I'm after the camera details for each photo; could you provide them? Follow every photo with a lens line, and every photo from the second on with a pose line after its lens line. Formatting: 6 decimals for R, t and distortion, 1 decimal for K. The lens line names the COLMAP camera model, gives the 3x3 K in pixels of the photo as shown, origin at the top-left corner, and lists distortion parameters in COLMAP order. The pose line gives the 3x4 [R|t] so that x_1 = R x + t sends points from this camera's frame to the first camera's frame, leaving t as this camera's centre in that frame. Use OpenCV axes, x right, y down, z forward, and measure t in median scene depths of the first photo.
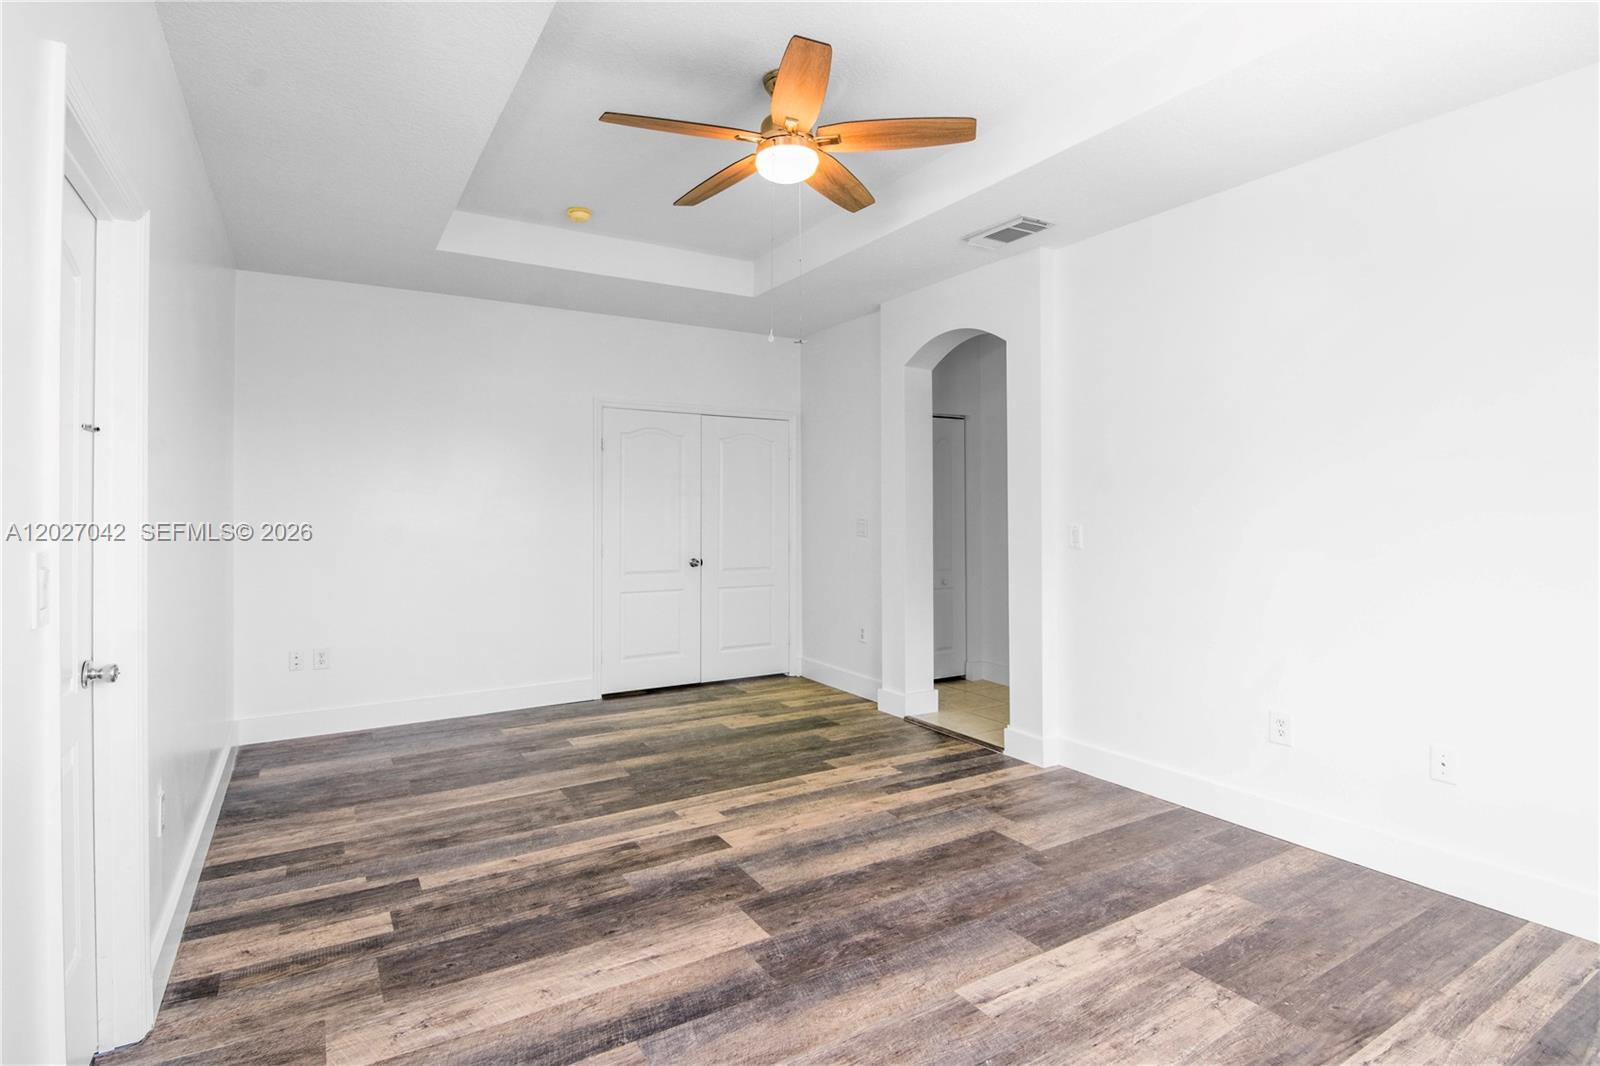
lens RADIAL K [[803.9, 0, 789.3], [0, 803.9, 508.7], [0, 0, 1]] dist [-0.016707, -0.001851]
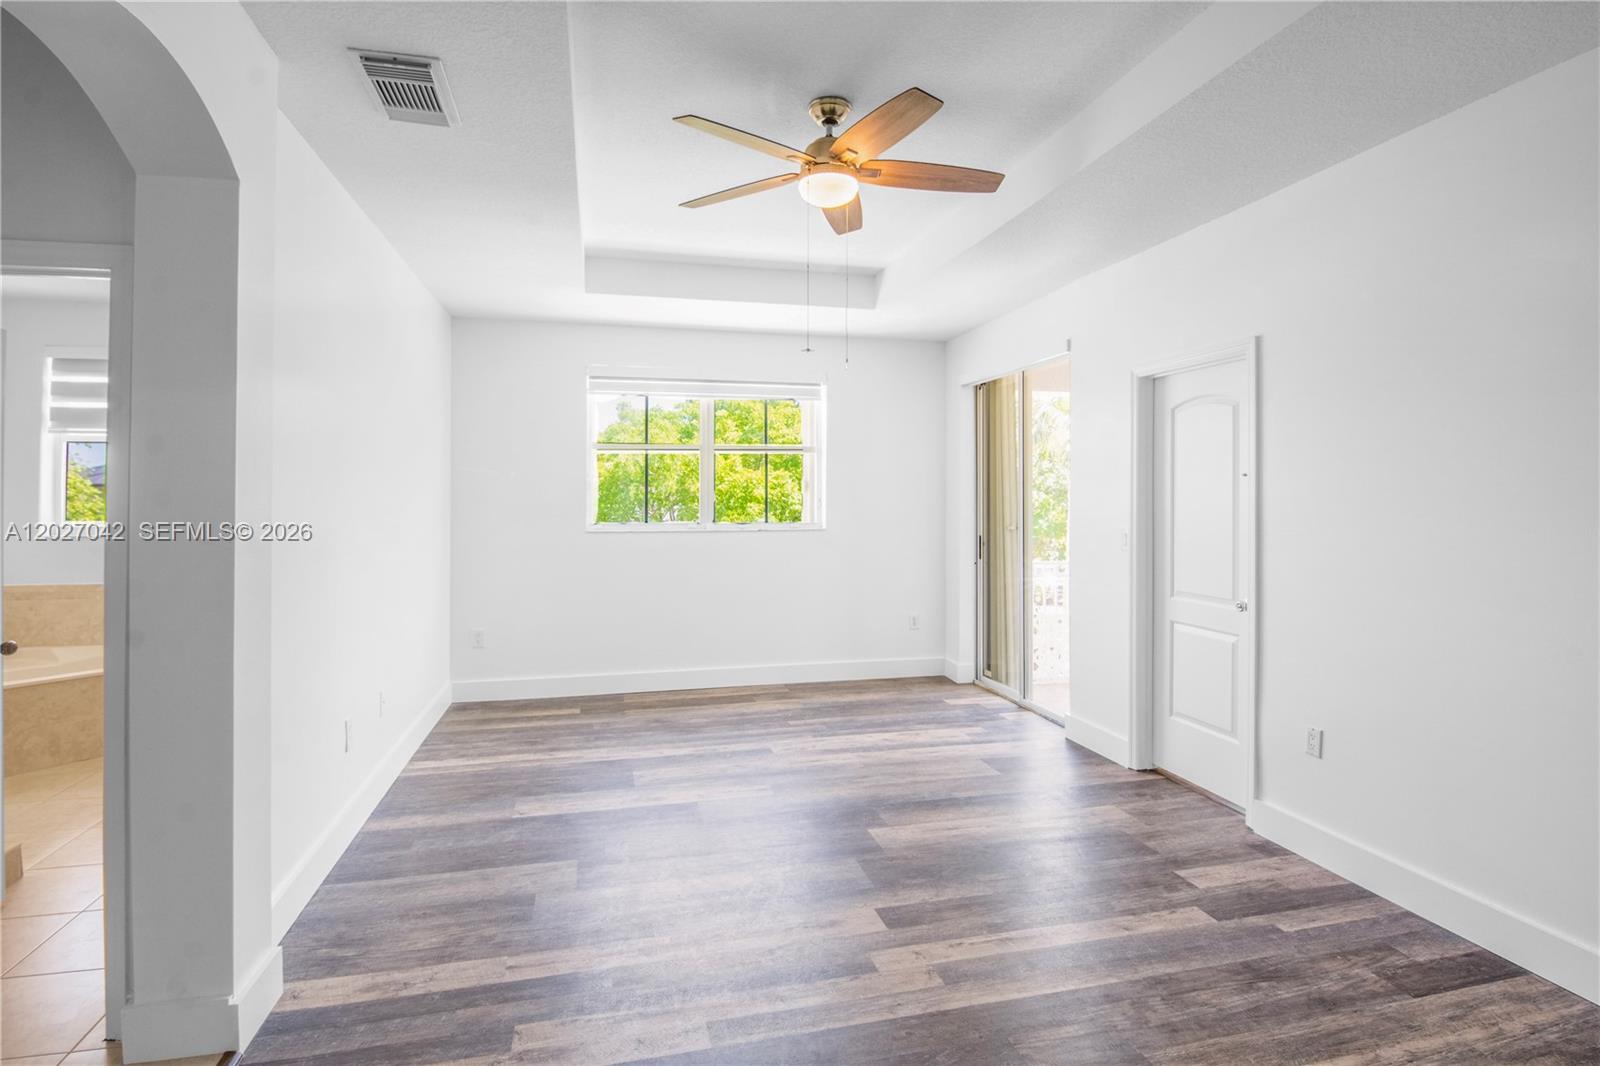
lens RADIAL K [[803.9, 0, 789.3], [0, 803.9, 508.7], [0, 0, 1]] dist [-0.016707, -0.001851]
pose [[-0.954186, 0.000066, 0.299214, -0.262047], [0.002565, 0.999965, 0.007958, -0.024924], [-0.299203, 0.008361, -0.954153, 1.996789]]
